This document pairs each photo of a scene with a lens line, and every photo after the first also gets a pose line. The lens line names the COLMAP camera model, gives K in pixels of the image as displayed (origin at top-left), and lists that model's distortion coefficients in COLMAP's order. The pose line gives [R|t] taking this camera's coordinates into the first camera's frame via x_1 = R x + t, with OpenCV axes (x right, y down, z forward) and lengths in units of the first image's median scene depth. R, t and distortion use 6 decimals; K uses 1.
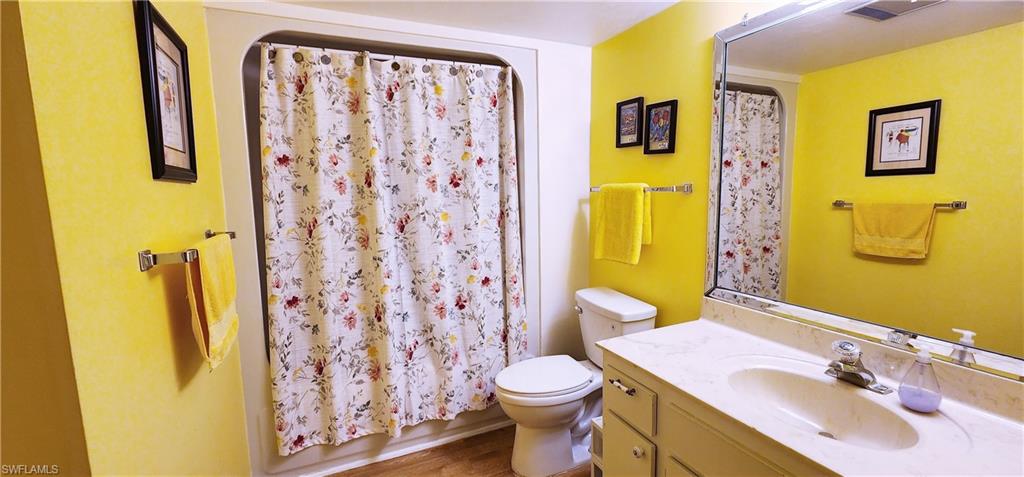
lens RADIAL K [[423.3, 0, 508.0], [0, 423.3, 240.6], [0, 0, 1]] dist [0.000011, 0.000156]
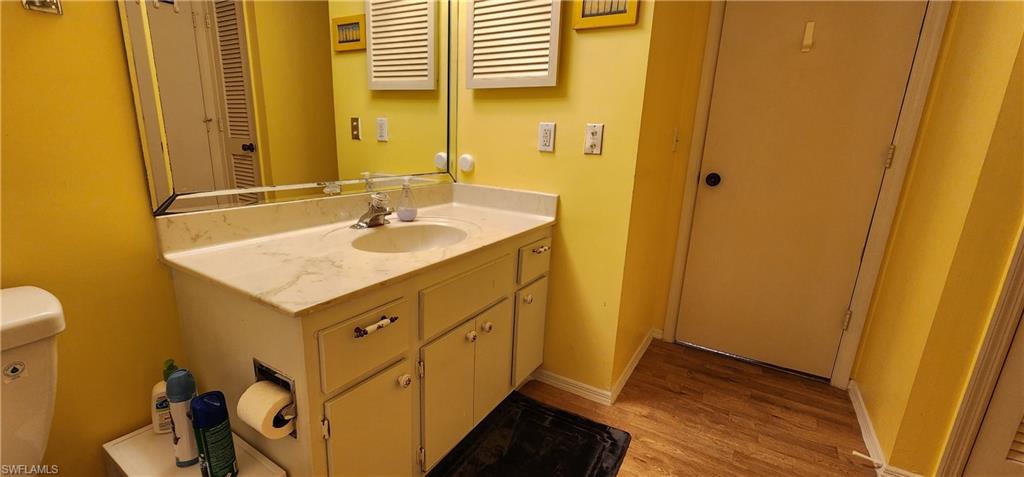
lens RADIAL K [[423.3, 0, 508.0], [0, 423.3, 240.6], [0, 0, 1]] dist [0.000011, 0.000156]
pose [[-0.567525, -0.207365, 0.796815, -0.357529], [0.066923, 0.952946, 0.295662, 0.028044], [-0.820632, 0.221121, -0.526944, 1.137390]]
